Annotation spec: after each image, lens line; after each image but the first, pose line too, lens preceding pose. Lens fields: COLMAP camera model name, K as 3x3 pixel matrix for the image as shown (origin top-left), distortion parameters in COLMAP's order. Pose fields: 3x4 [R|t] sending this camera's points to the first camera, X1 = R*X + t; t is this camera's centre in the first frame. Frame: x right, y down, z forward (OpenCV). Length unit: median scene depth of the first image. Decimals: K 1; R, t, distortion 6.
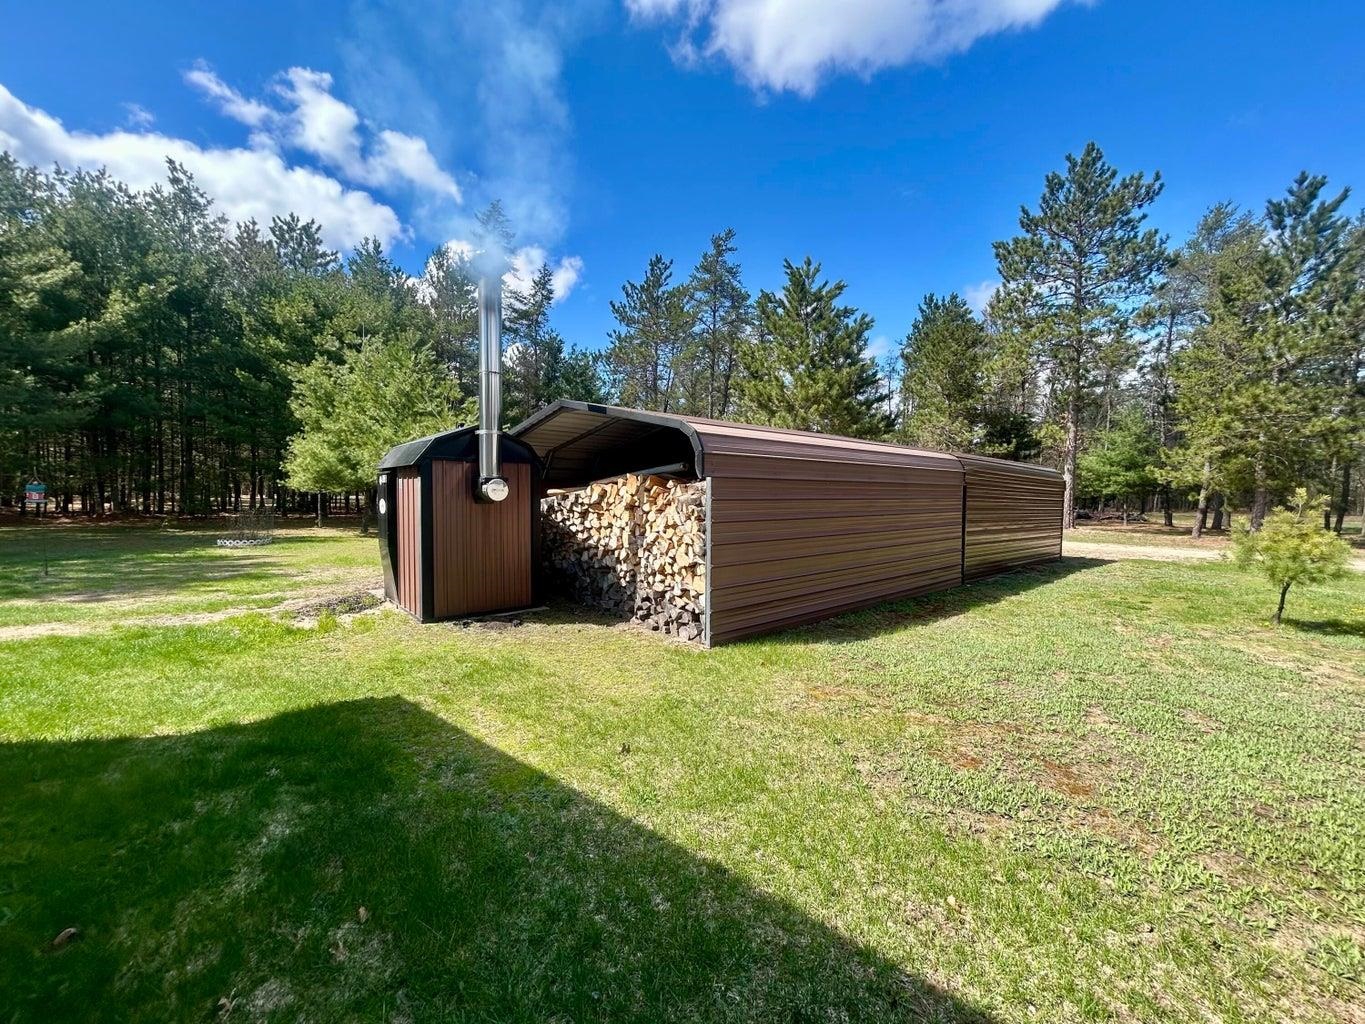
lens RADIAL K [[544.2, 0, 681.6], [0, 544.2, 513.3], [0, 0, 1]] dist [0.001128, 0.000176]
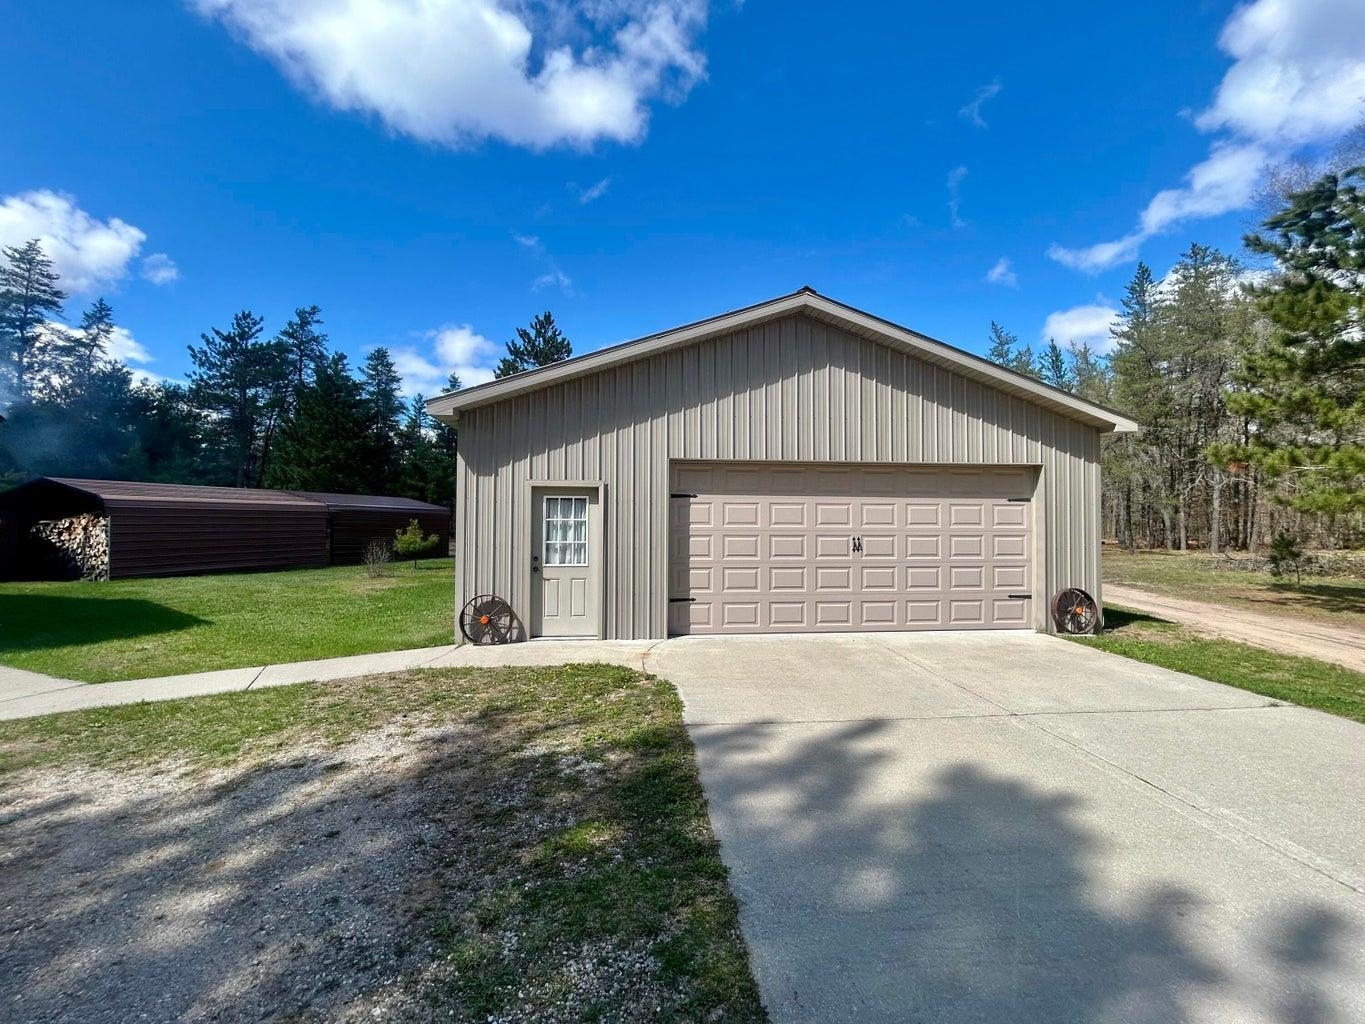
lens RADIAL K [[544.2, 0, 685.5], [0, 544.2, 519.2], [0, 0, 1]] dist [0.001128, 0.000176]
pose [[0.864323, -0.004442, 0.502917, 0.771394], [0.025153, 0.999091, -0.034404, 0.074198], [-0.502307, 0.042386, 0.863650, -1.815859]]
